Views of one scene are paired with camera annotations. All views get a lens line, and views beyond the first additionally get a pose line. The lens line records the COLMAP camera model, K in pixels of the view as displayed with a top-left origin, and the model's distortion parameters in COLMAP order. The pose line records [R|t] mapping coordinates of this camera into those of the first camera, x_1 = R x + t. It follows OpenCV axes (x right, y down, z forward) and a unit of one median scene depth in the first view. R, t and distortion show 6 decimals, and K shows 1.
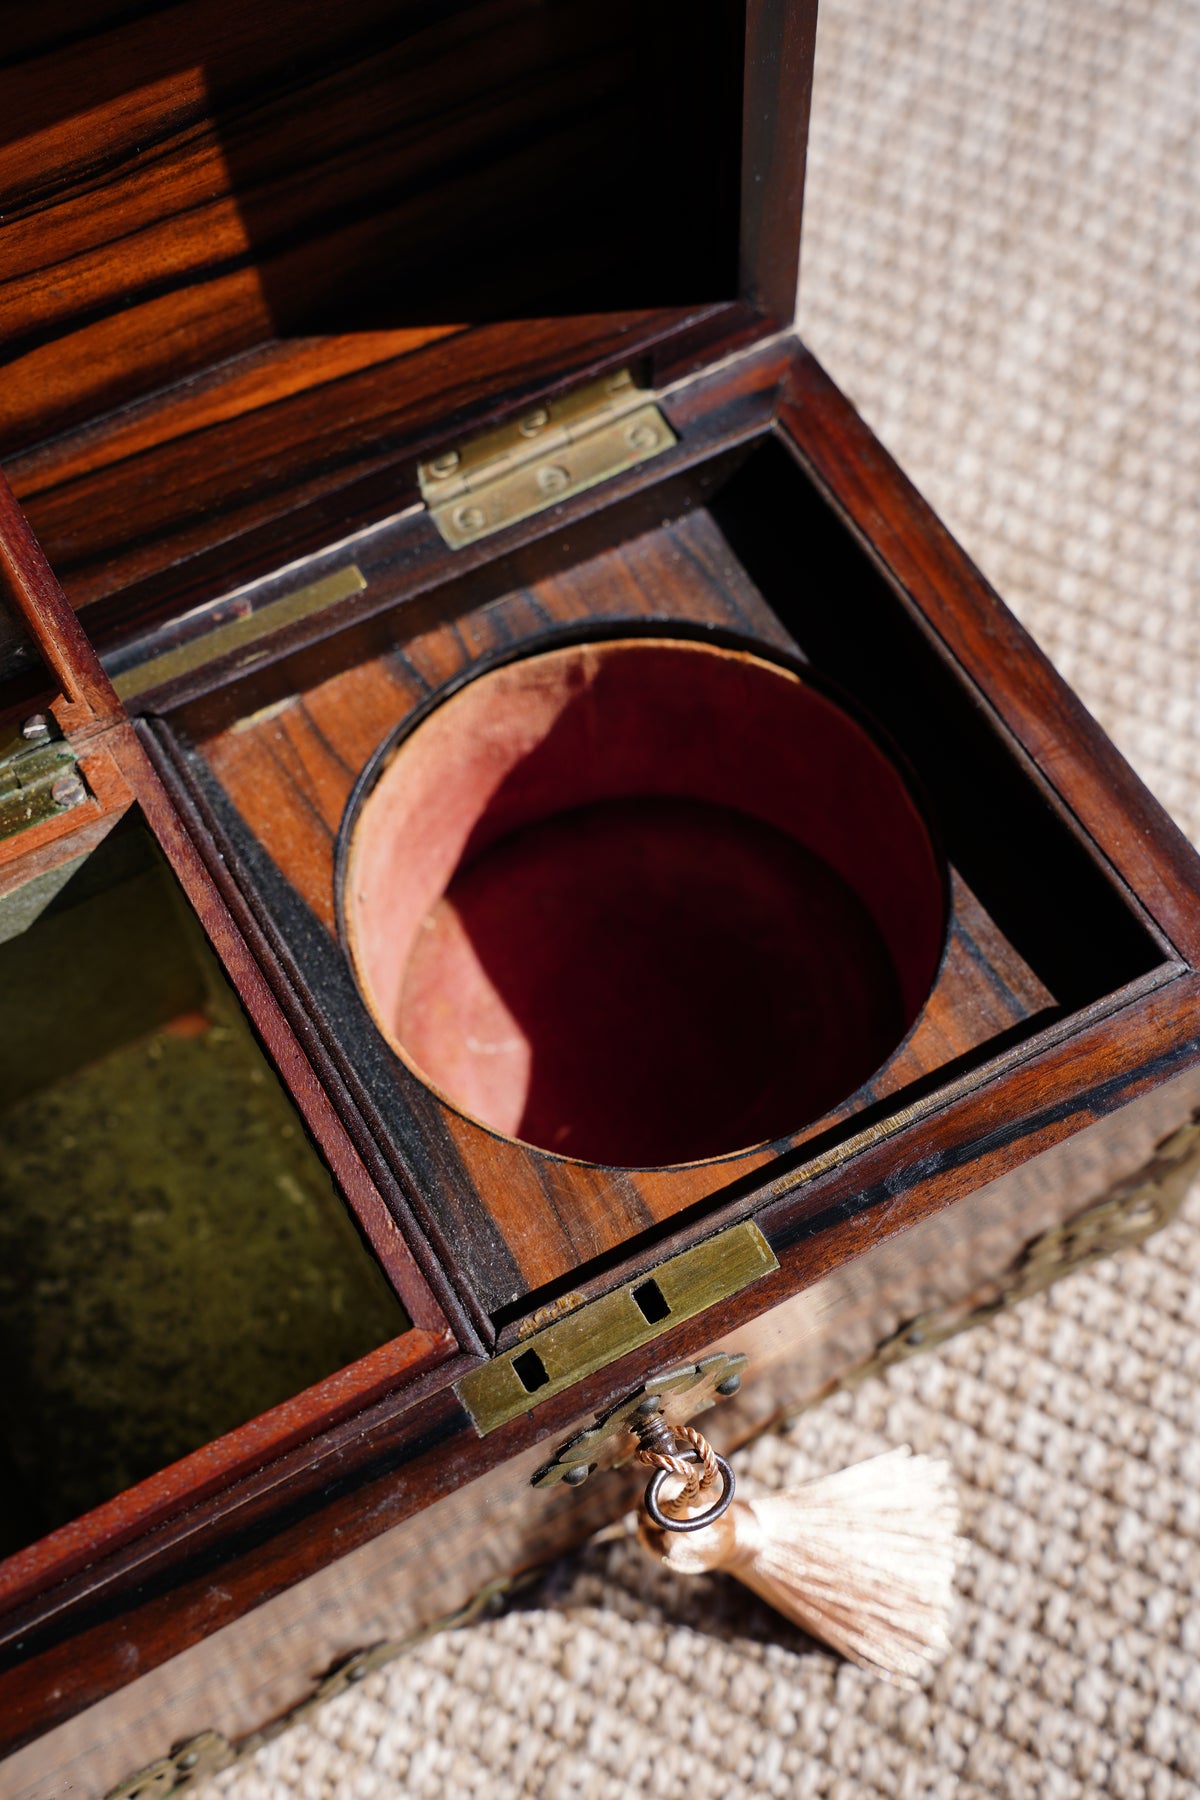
lens RADIAL K [[2184.3, 0, 600.0], [0, 2184.3, 900.0], [0, 0, 1]] dist [0.121889, 0.032485]
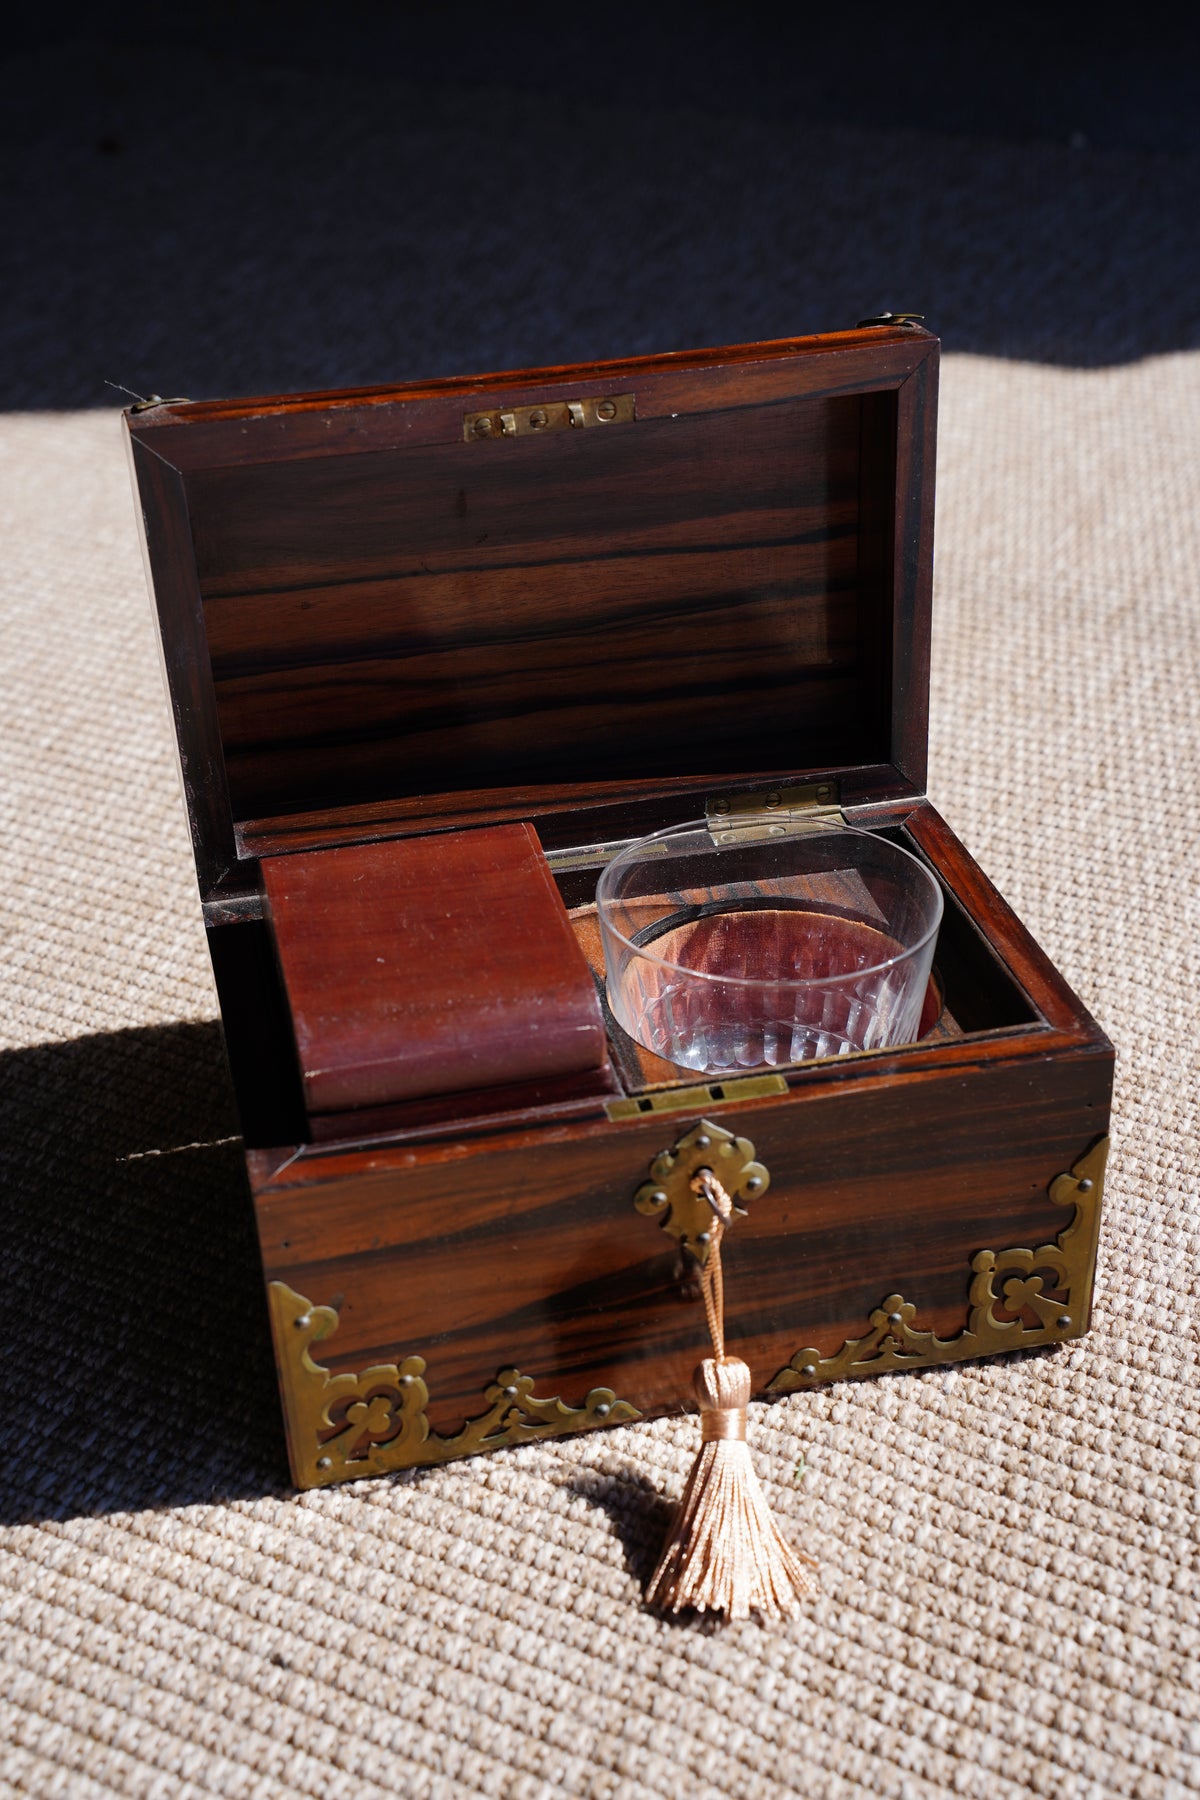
lens RADIAL K [[2329.2, 0, 600.0], [0, 2329.2, 900.0], [0, 0, 1]] dist [0.117926, 0.015418]
pose [[0.959818, 0.130569, -0.248396, 0.346110], [-0.245986, 0.817470, -0.520801, 0.958604], [0.135056, 0.560977, 0.816741, -0.627841]]
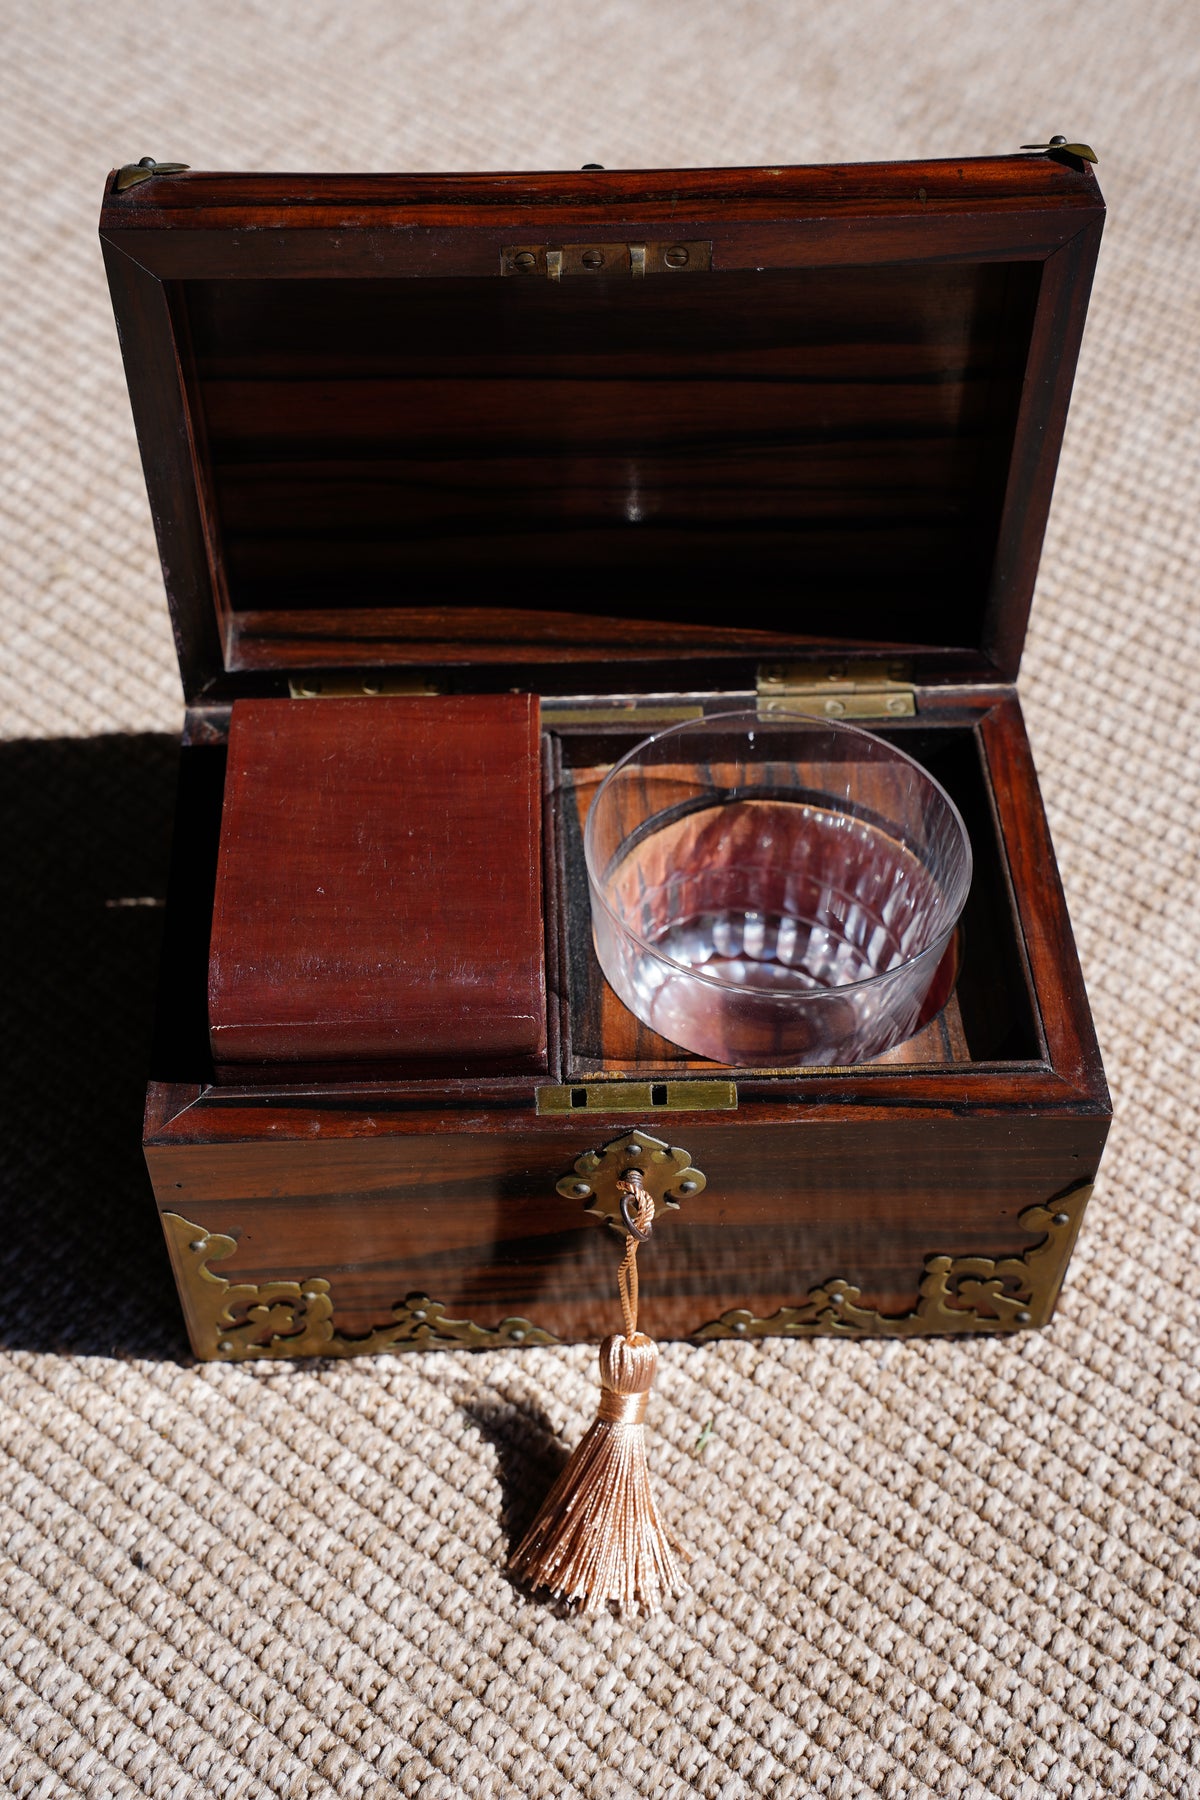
lens RADIAL K [[2329.2, 0, 600.0], [0, 2329.2, 900.0], [0, 0, 1]] dist [0.117926, 0.015418]
pose [[0.890183, 0.360627, -0.278426, 0.375050], [-0.421730, 0.883459, -0.204068, 0.380663], [0.172386, 0.299079, 0.938528, -0.656240]]
